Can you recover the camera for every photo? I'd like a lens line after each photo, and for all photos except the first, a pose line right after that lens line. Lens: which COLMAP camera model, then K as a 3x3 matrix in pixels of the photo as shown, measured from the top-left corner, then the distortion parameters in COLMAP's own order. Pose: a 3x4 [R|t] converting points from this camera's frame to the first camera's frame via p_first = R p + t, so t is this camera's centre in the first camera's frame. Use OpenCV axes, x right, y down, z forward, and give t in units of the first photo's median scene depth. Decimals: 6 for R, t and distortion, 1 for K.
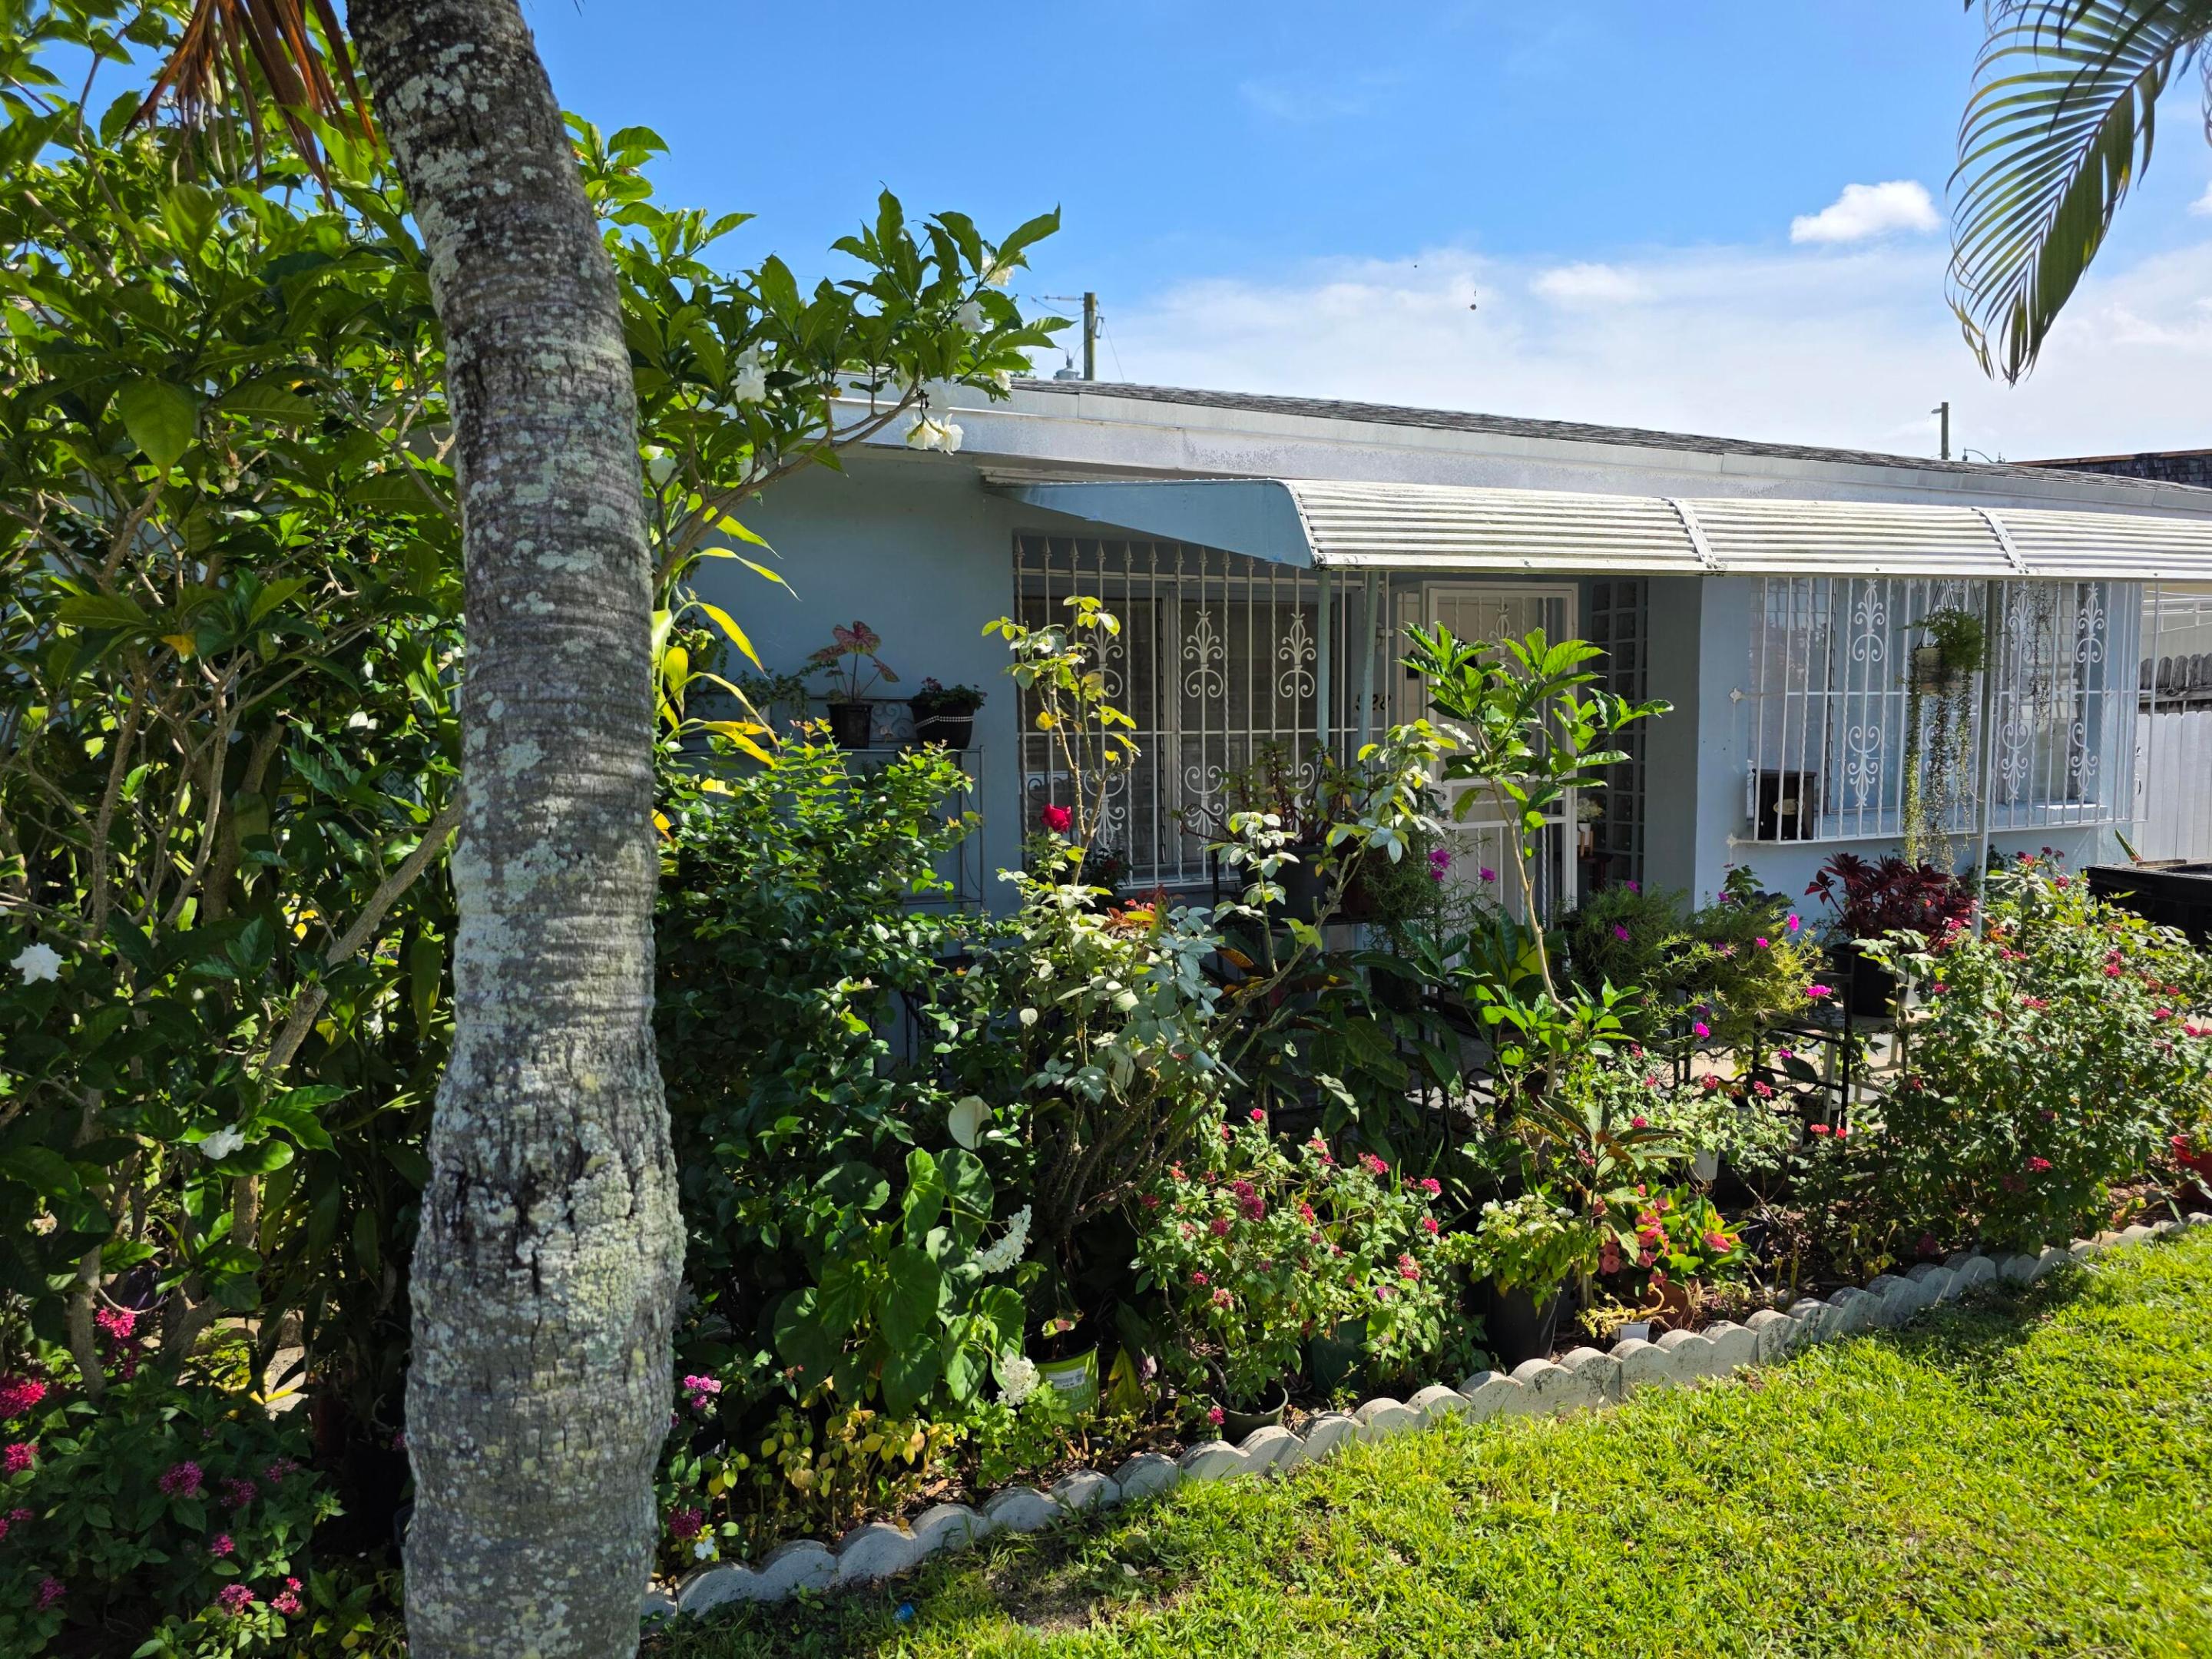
lens RADIAL K [[1495.1, 0, 1095.8], [0, 1495.1, 847.1], [0, 0, 1]] dist [0.017166, -0.005108]
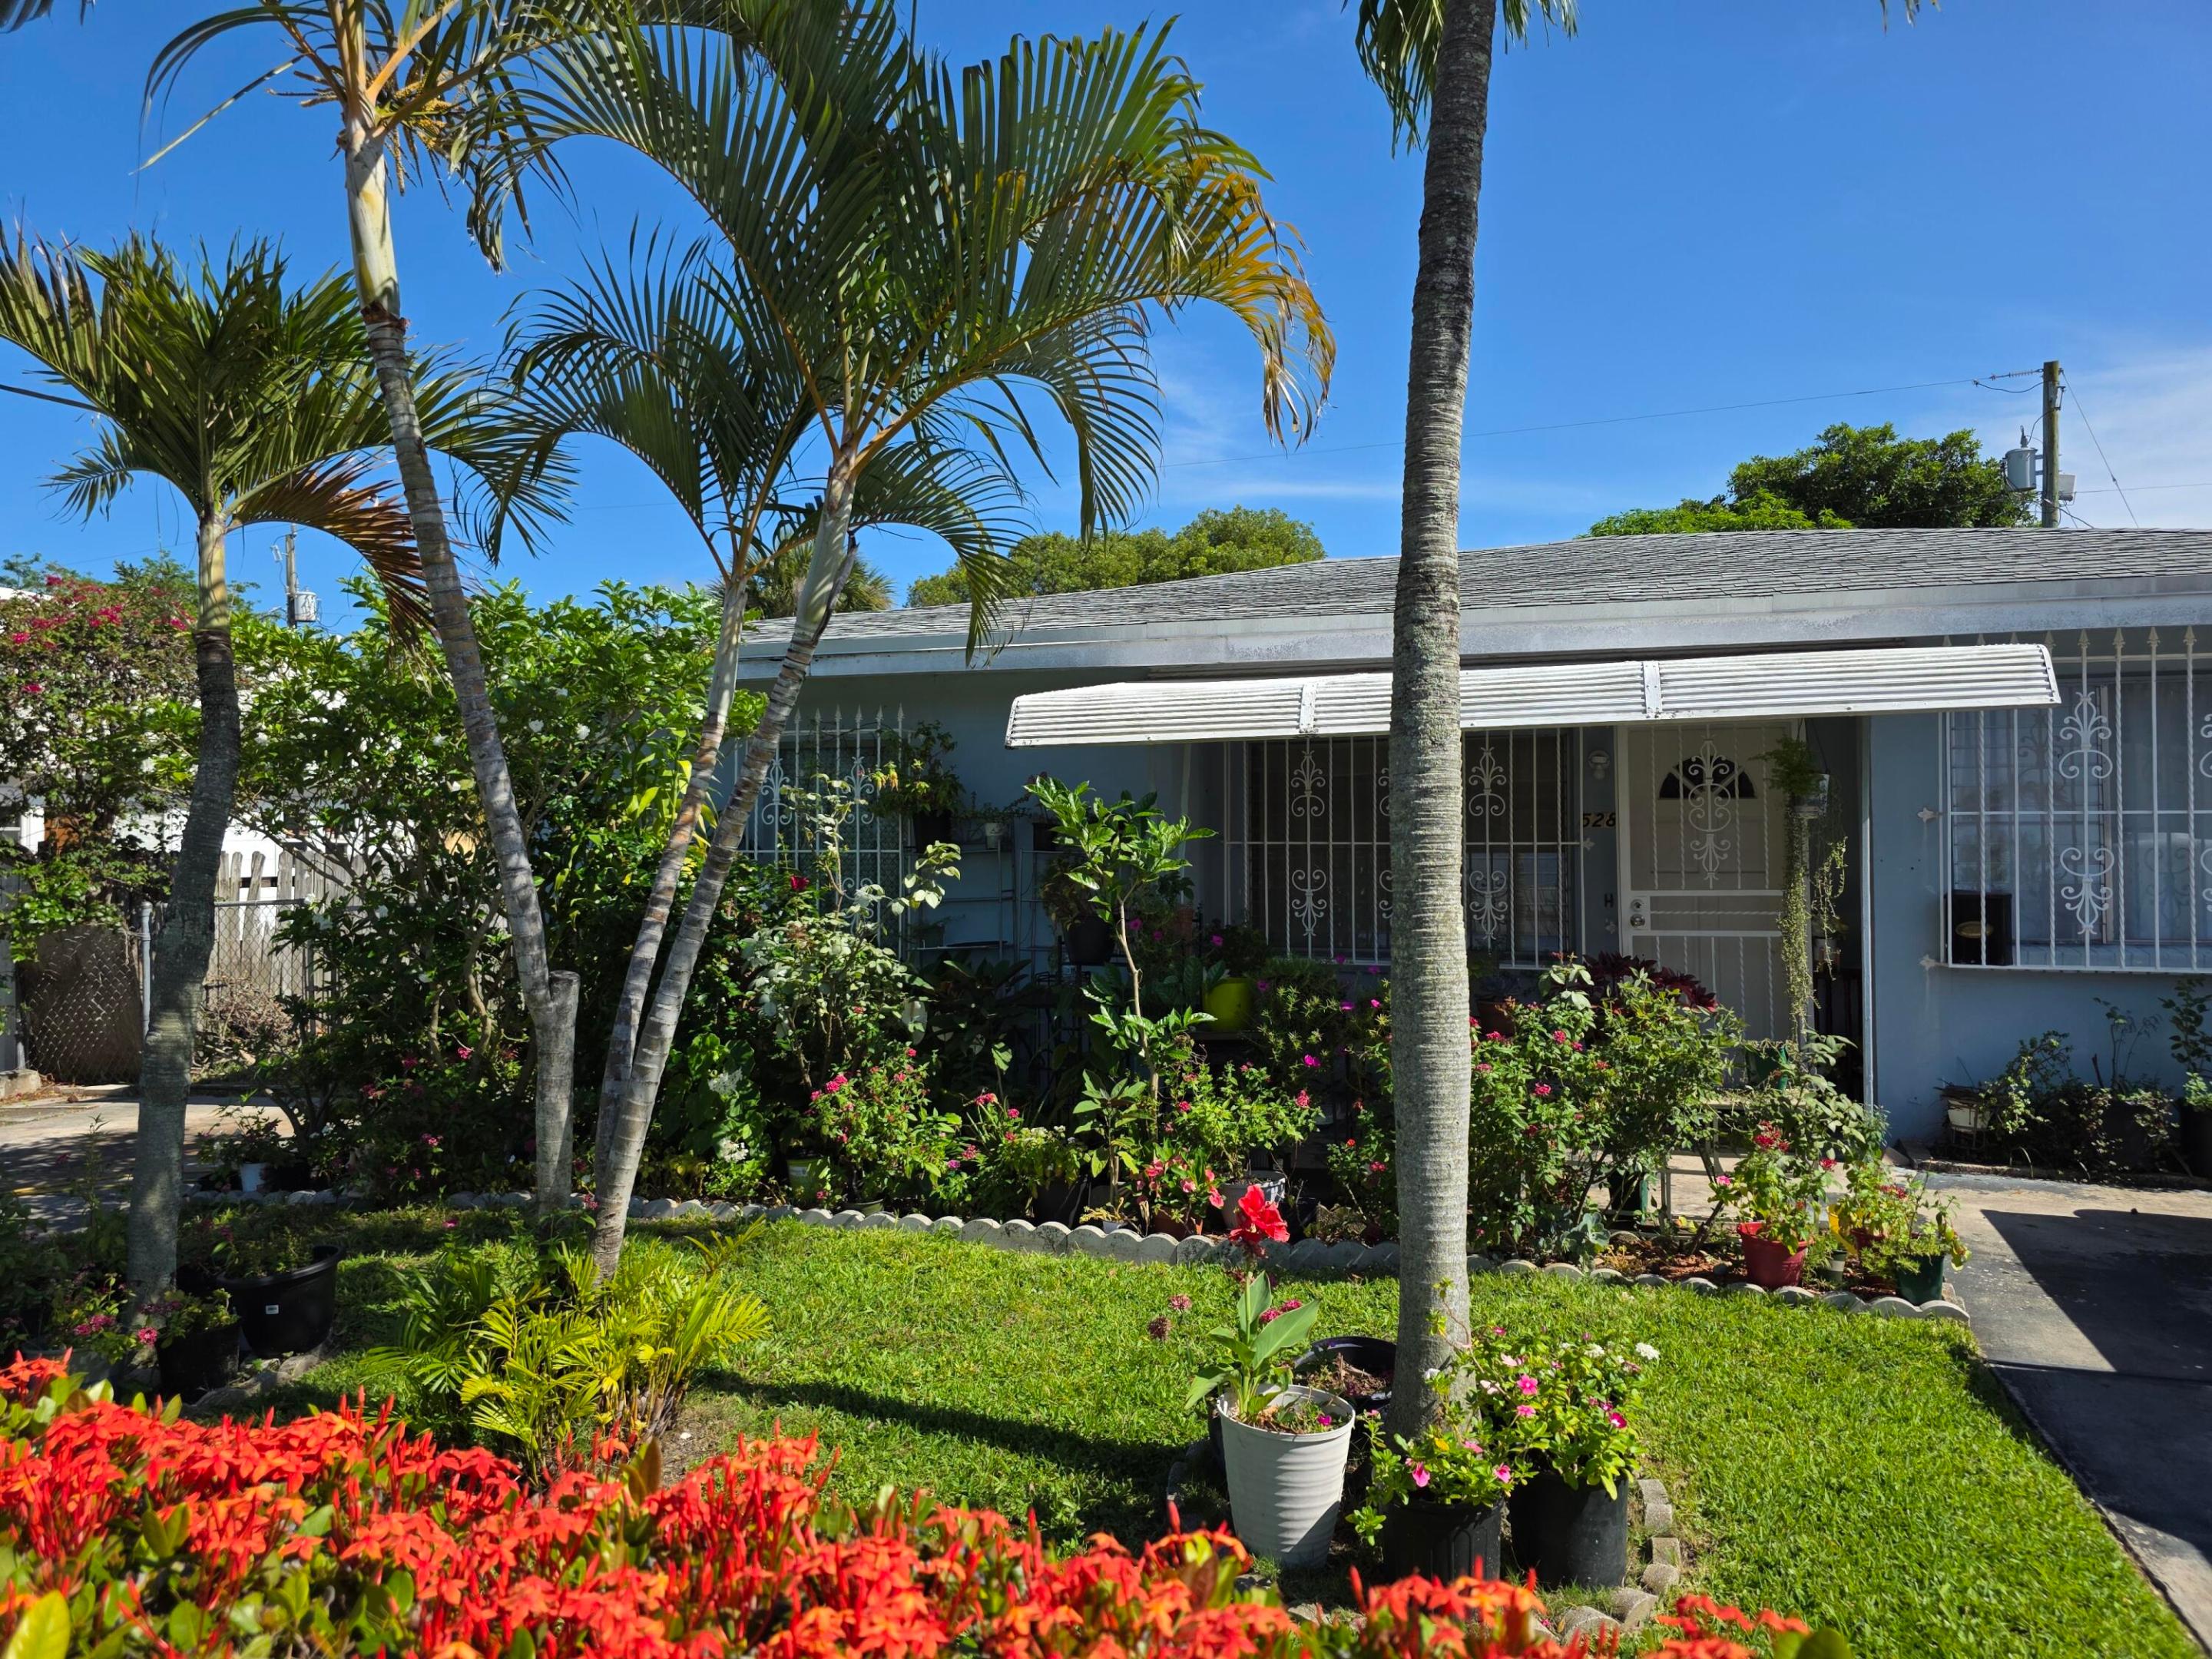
lens RADIAL K [[1495.1, 0, 1110.4], [0, 1495.1, 824.1], [0, 0, 1]] dist [0.017166, -0.005108]
pose [[0.742400, 0.003402, -0.669948, 1.291916], [-0.061499, 0.996111, -0.063091, 0.001931], [0.667128, 0.088040, 0.739722, -0.177342]]
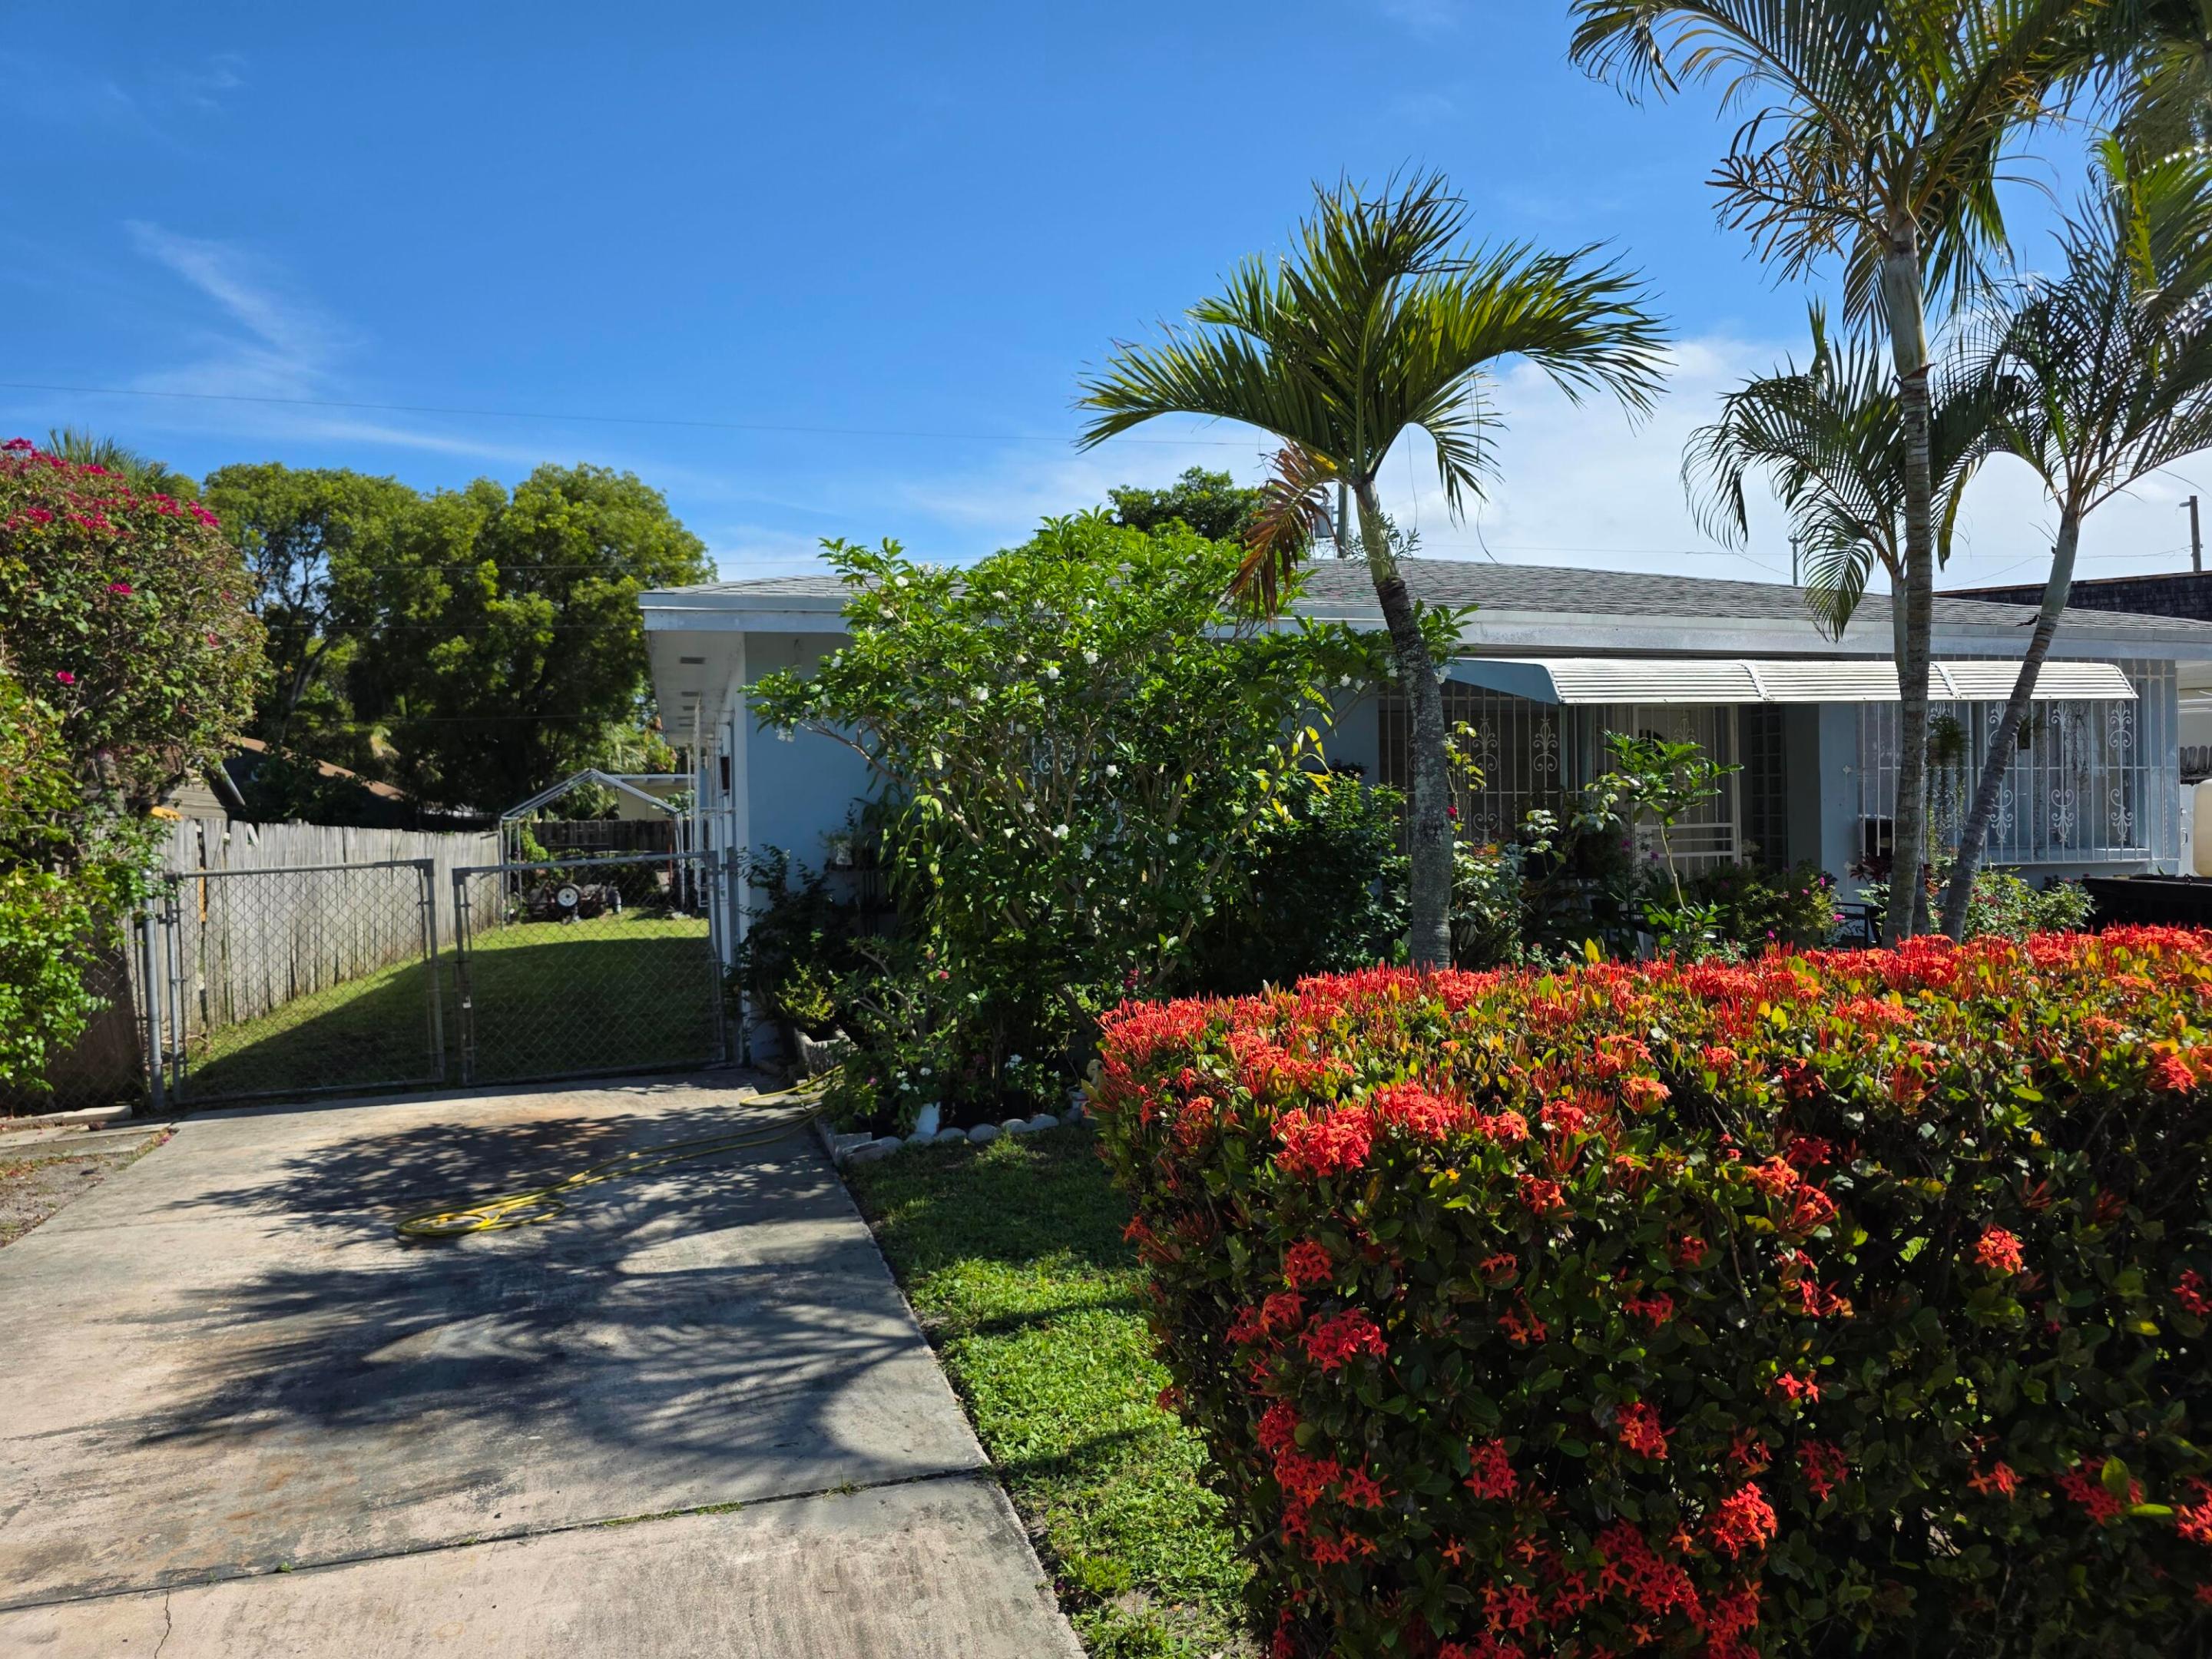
lens RADIAL K [[1495.1, 0, 1121.2], [0, 1495.1, 814.3], [0, 0, 1]] dist [0.017166, -0.005108]
pose [[0.990412, -0.000271, -0.138147, -0.173868], [-0.011240, 0.996524, -0.082541, 0.146094], [0.137689, 0.083302, 0.986966, -1.128108]]
